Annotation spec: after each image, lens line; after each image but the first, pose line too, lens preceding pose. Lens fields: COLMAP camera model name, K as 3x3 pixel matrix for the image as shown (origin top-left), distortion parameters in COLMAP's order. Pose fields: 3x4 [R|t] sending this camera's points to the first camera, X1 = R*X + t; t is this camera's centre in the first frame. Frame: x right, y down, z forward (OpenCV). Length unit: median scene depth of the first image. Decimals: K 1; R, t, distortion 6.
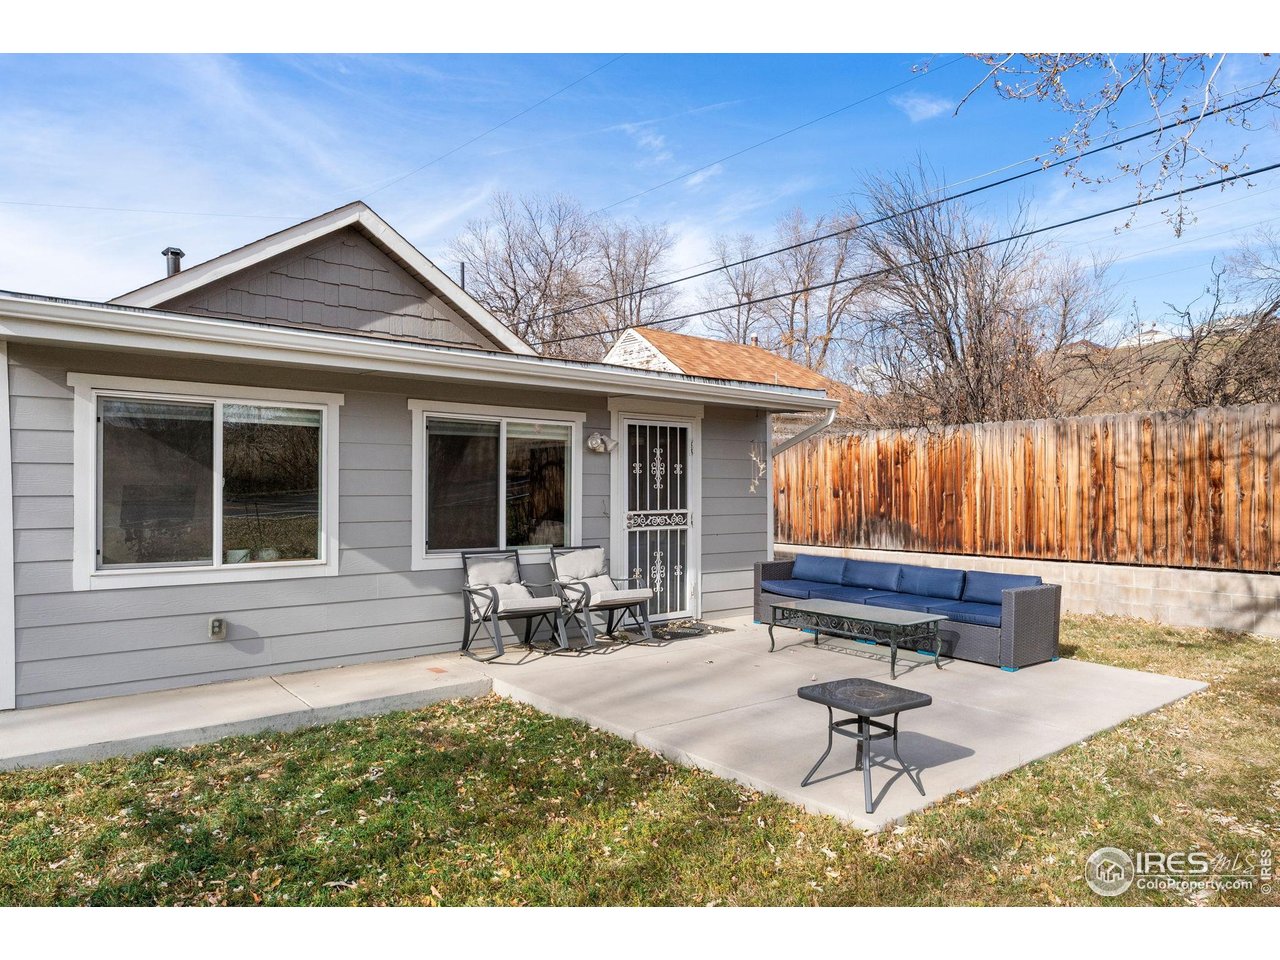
lens RADIAL K [[837.9, 0, 640.0], [0, 837.9, 480.0], [0, 0, 1]] dist [0.001730, 0.000139]
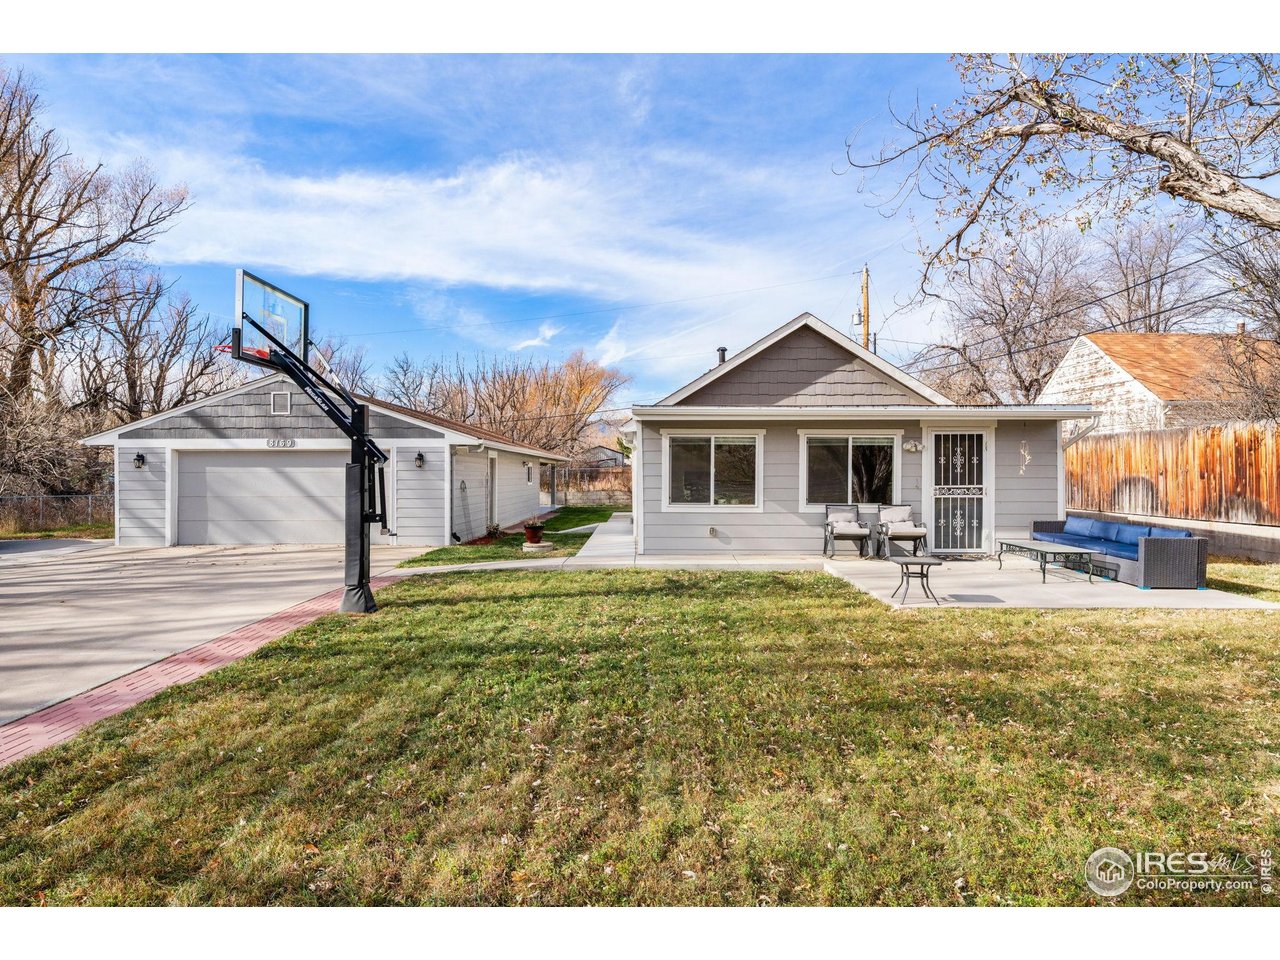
lens RADIAL K [[837.9, 0, 640.0], [0, 837.9, 480.0], [0, 0, 1]] dist [0.001730, 0.000139]
pose [[0.751789, 0.005524, -0.659380, 0.616007], [0.009499, 0.999770, 0.019206, -0.011707], [0.659335, -0.020703, 0.751564, -0.624387]]
